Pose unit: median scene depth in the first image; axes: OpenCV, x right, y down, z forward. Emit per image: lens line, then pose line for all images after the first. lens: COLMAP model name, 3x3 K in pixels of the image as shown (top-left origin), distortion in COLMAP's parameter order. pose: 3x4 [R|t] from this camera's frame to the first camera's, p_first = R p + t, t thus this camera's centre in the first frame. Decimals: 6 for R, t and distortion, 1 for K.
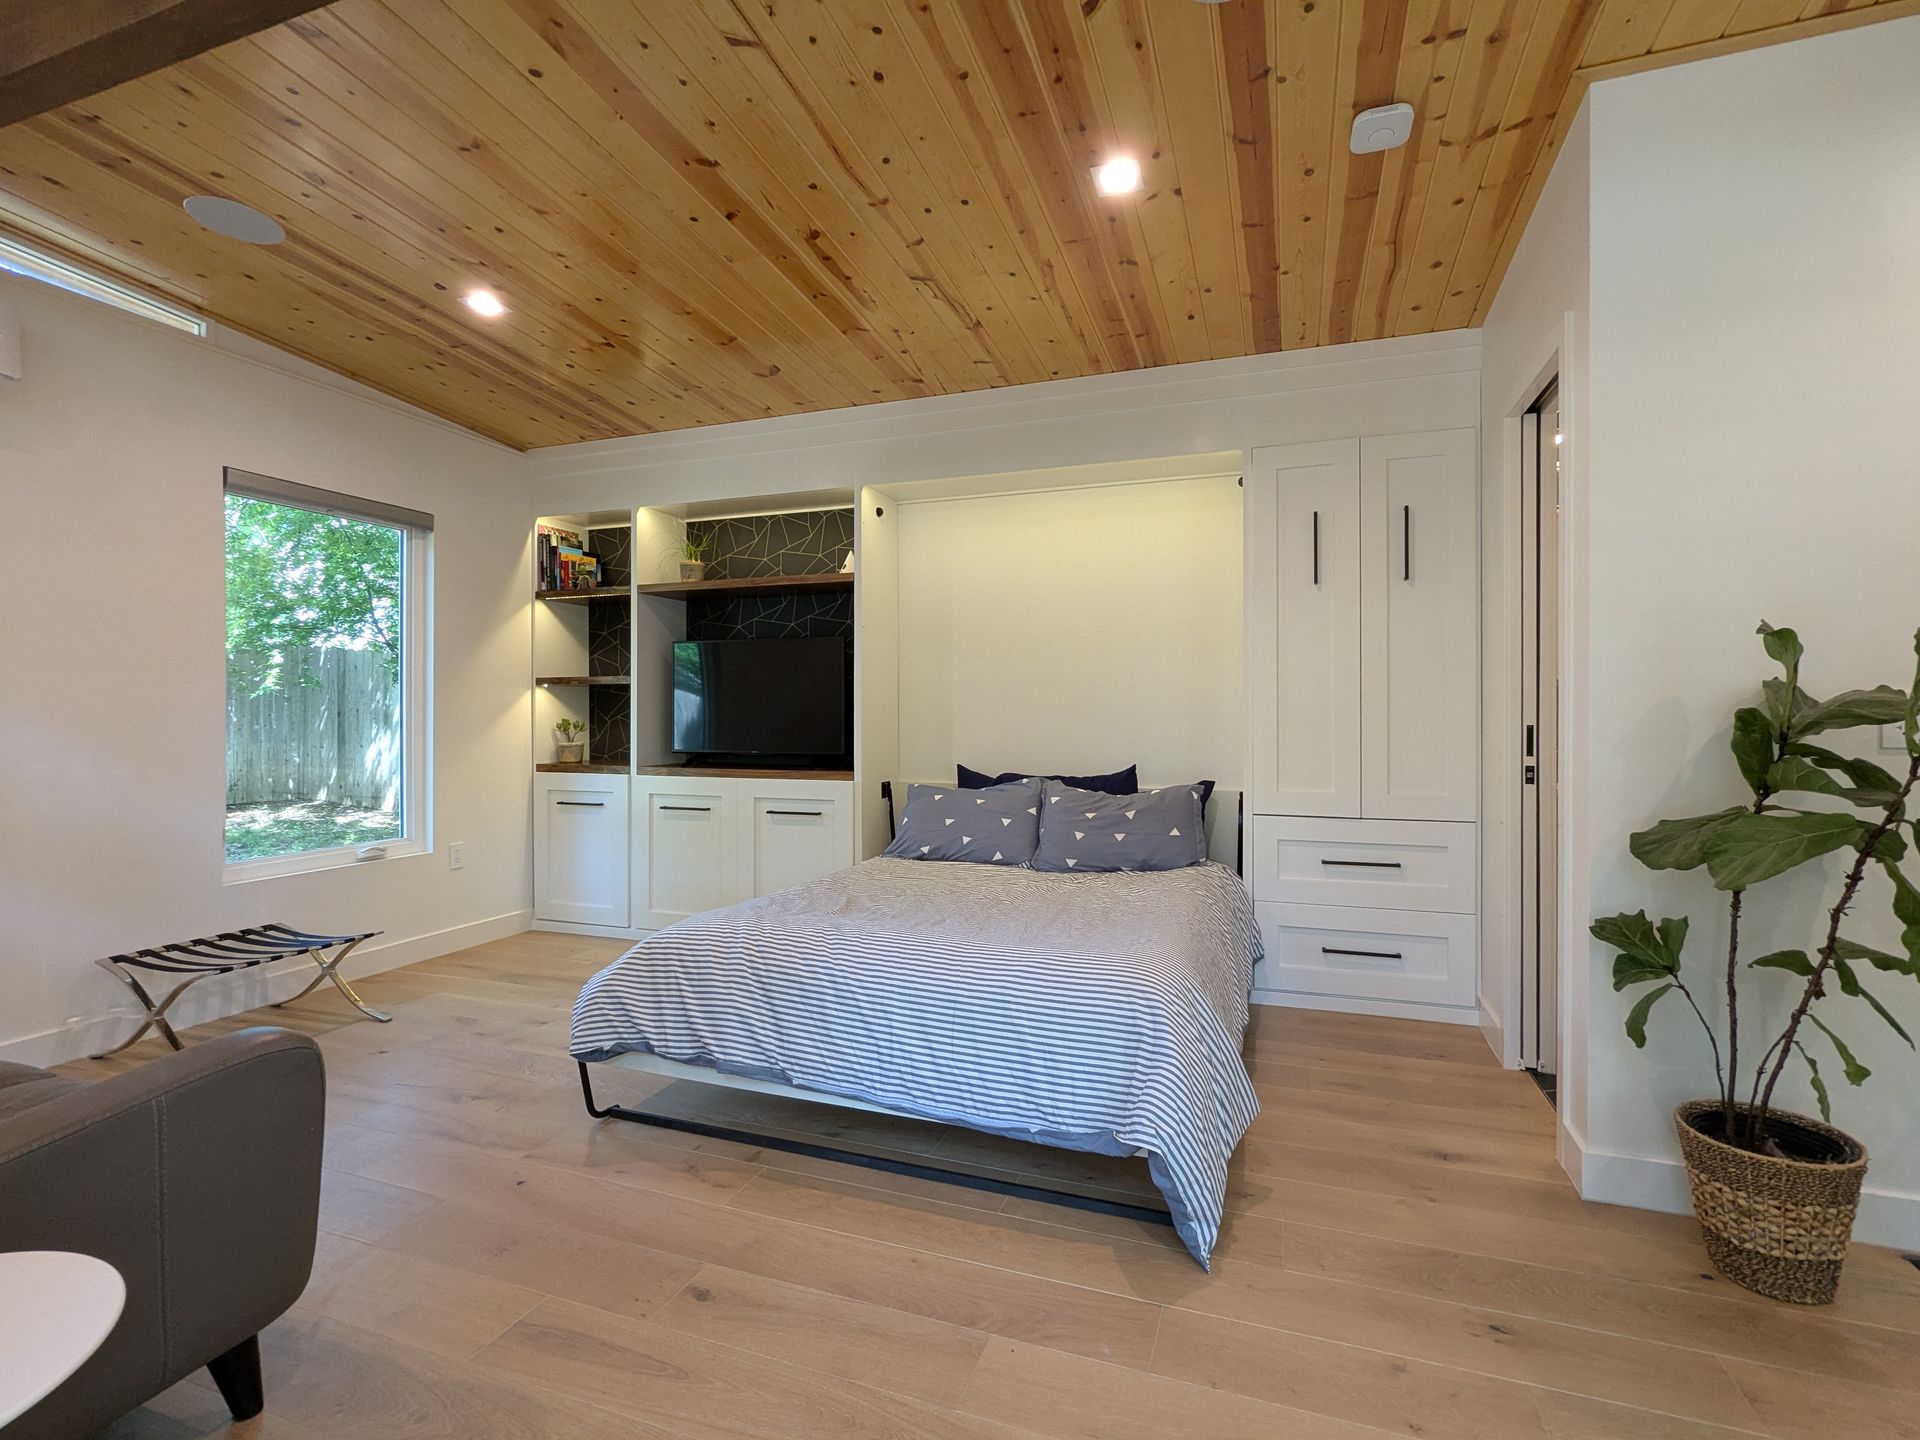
lens RADIAL K [[908.0, 0, 962.6], [0, 908.0, 717.3], [0, 0, 1]] dist [-0.004339, 0.002976]
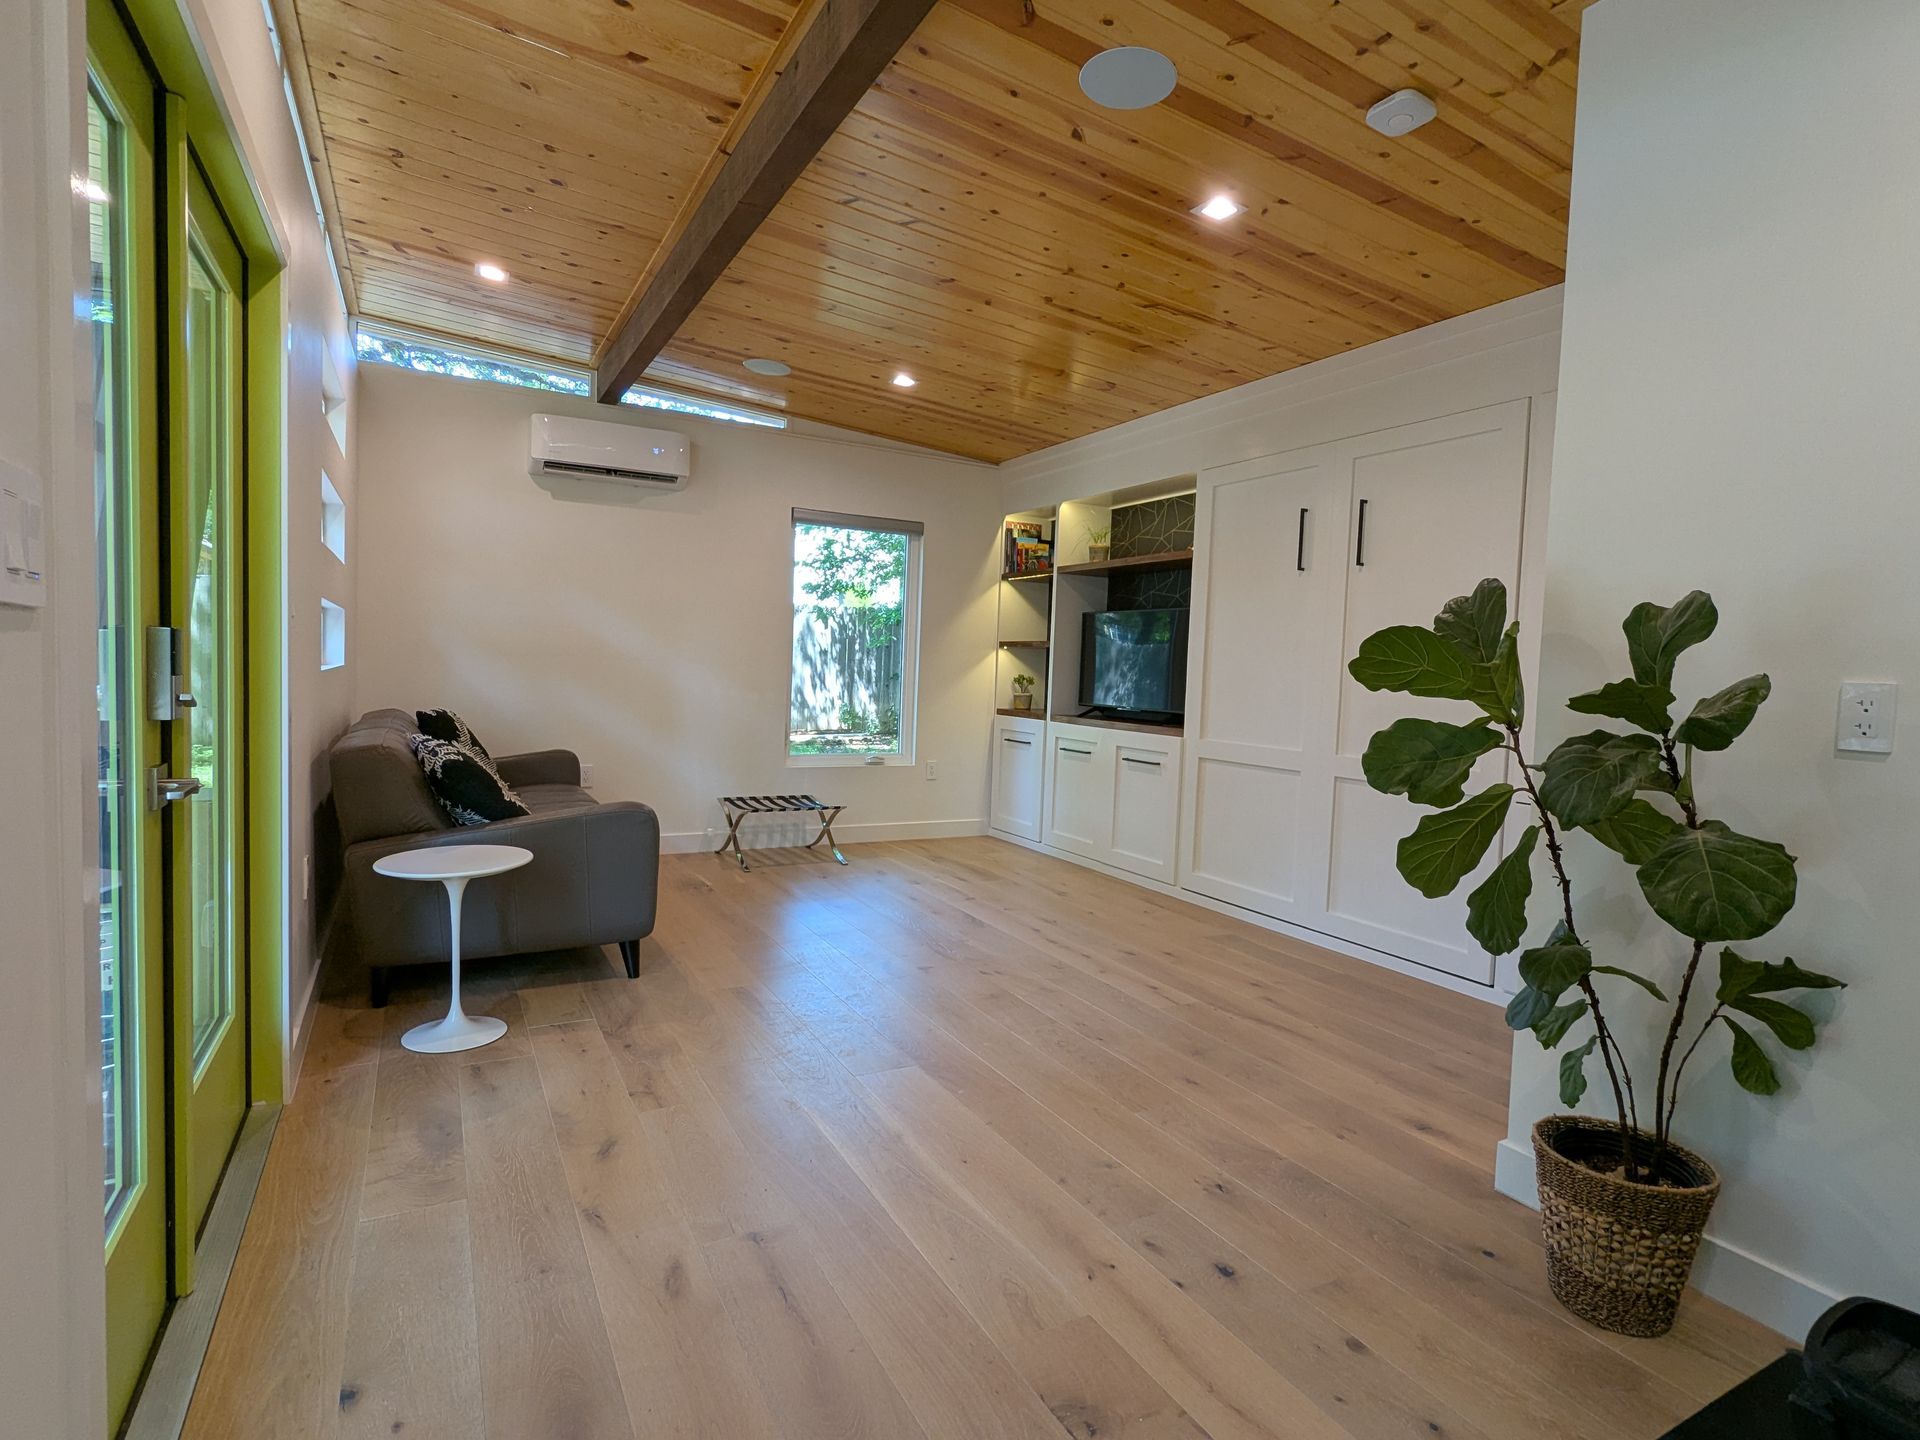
lens RADIAL K [[971.4, 0, 960.2], [0, 971.4, 717.2], [0, 0, 1]] dist [-0.005199, 0.004048]
pose [[0.750310, 0.063268, -0.658051, 0.534137], [-0.040374, 0.997937, 0.049912, -0.003912], [0.659852, -0.010882, 0.751317, -0.096024]]
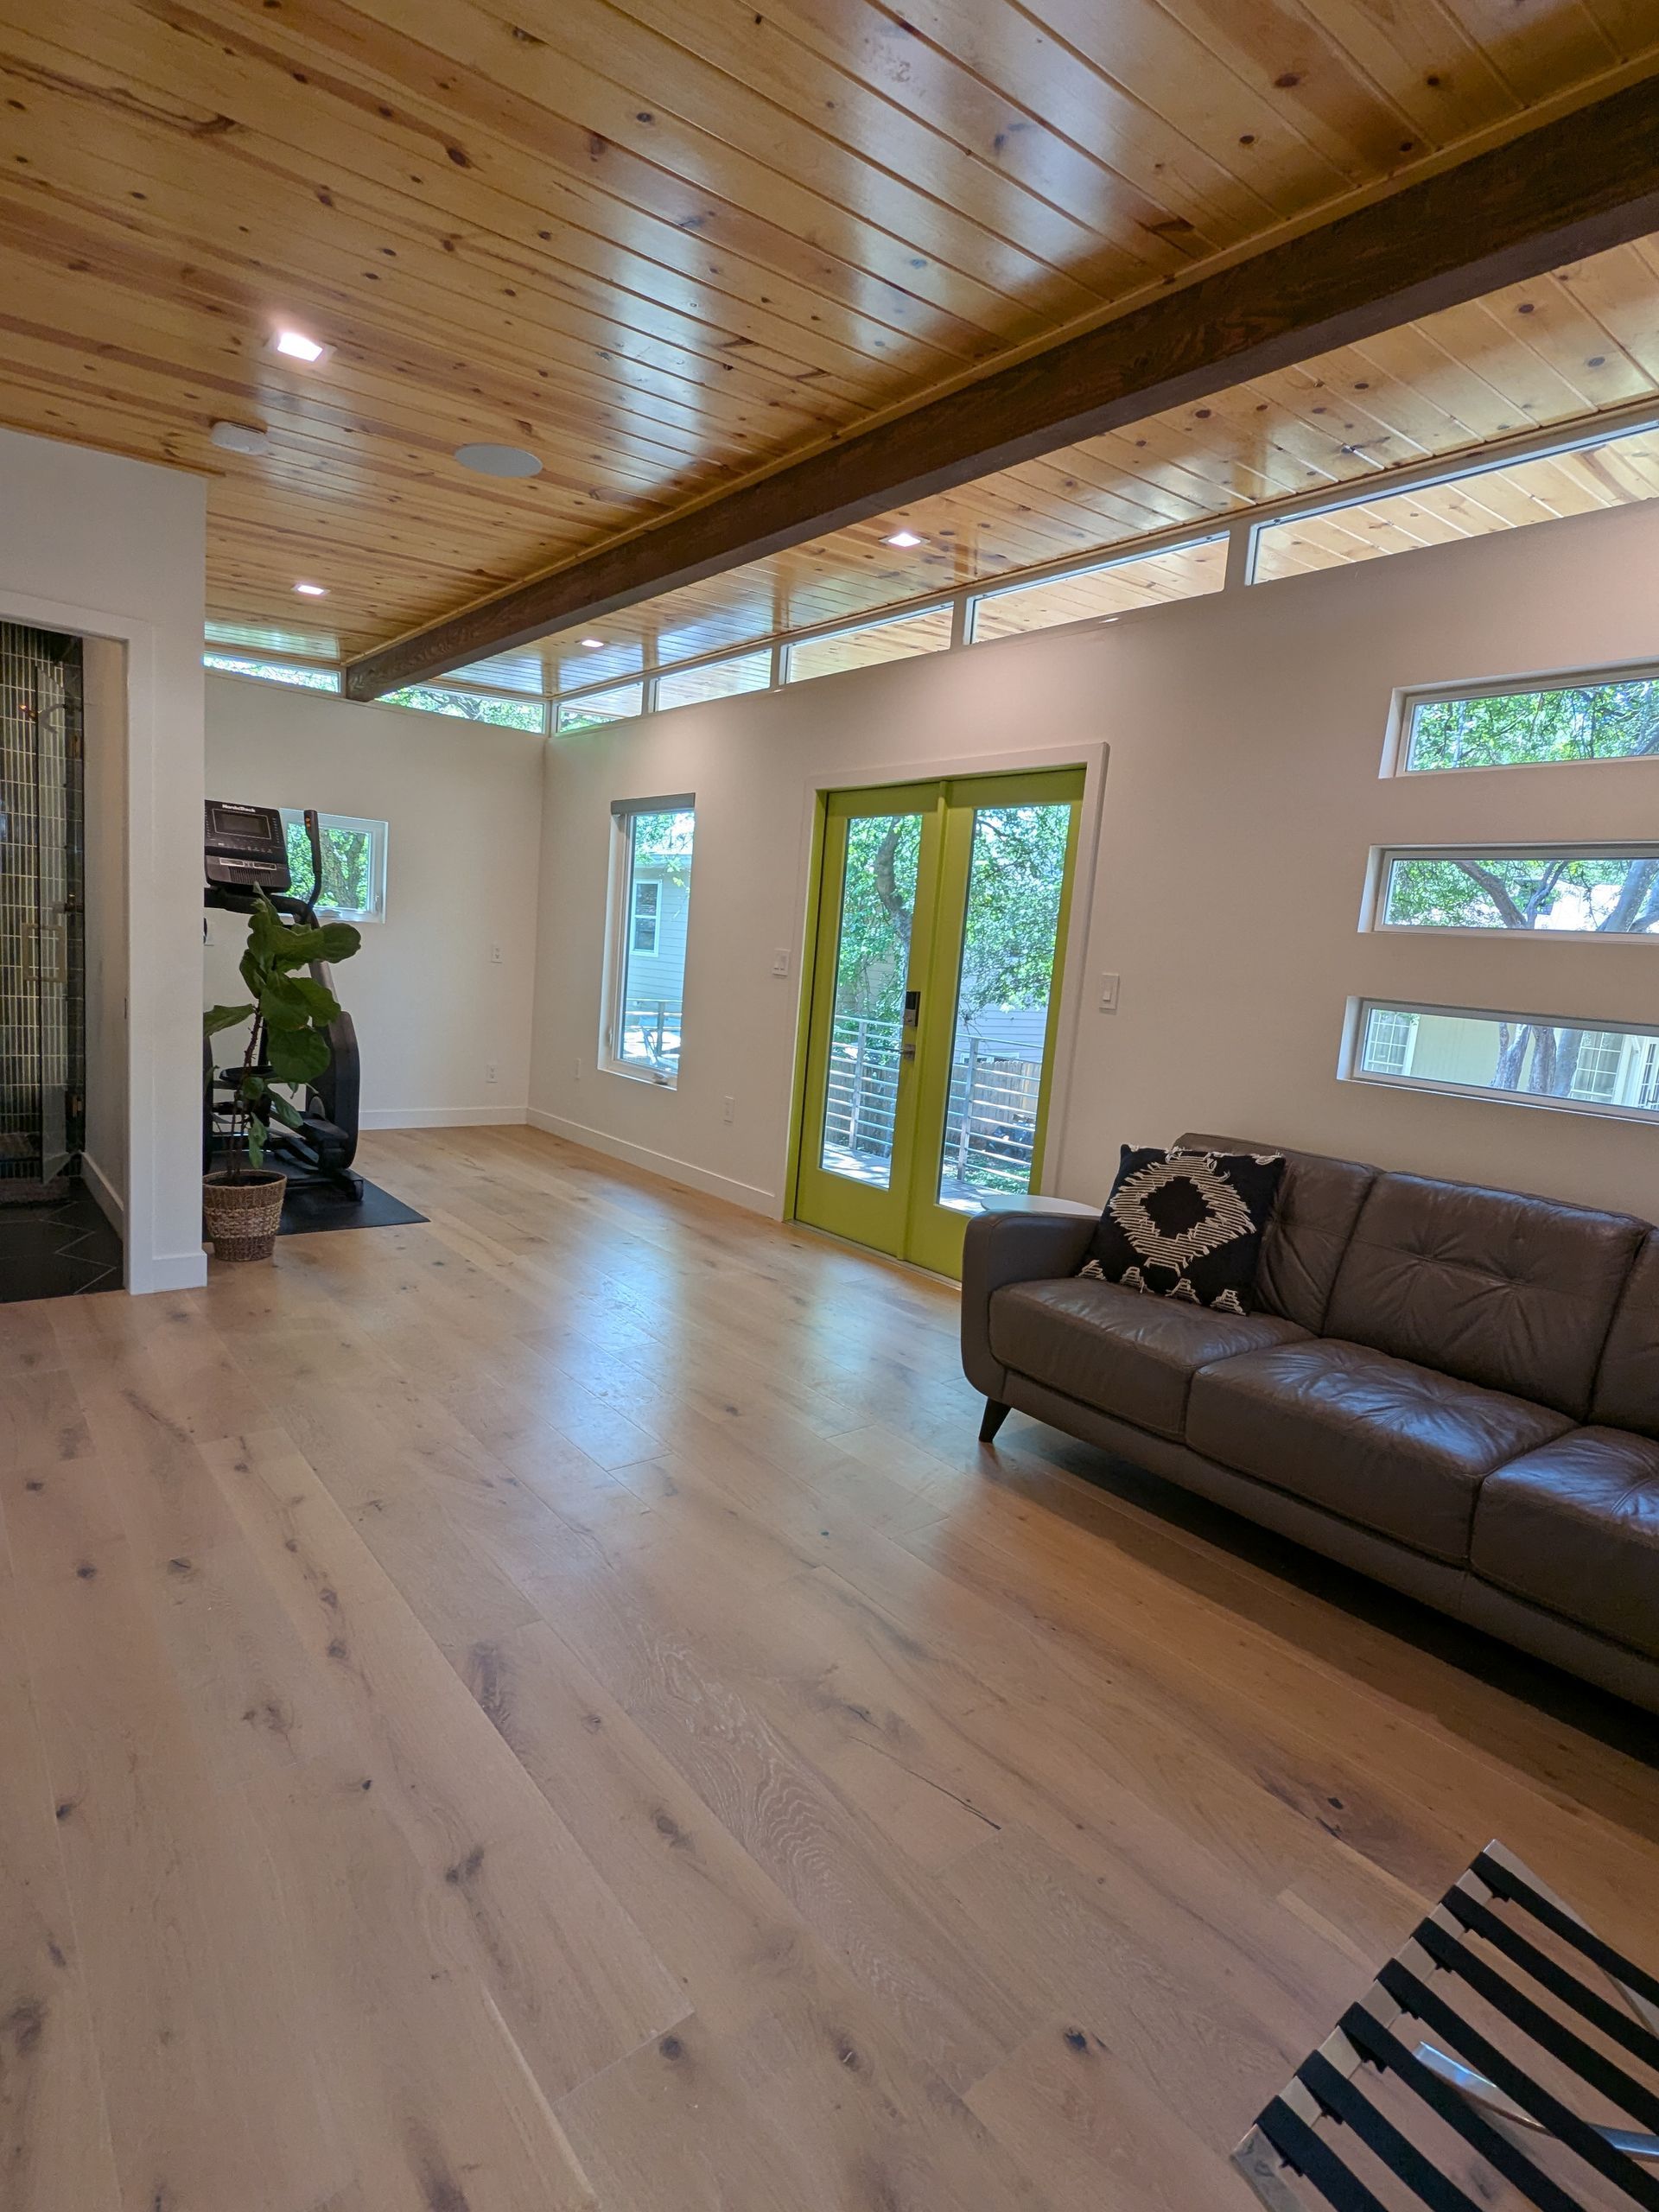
lens RADIAL K [[1119.1, 0, 833.0], [0, 1119.1, 1104.0], [0, 0, 1]] dist [-0.005199, 0.004048]
pose [[-0.859032, -0.138871, 0.492726, -0.608749], [-0.079309, 0.986984, 0.139905, -0.054446], [-0.505741, 0.081105, -0.858864, 1.185192]]
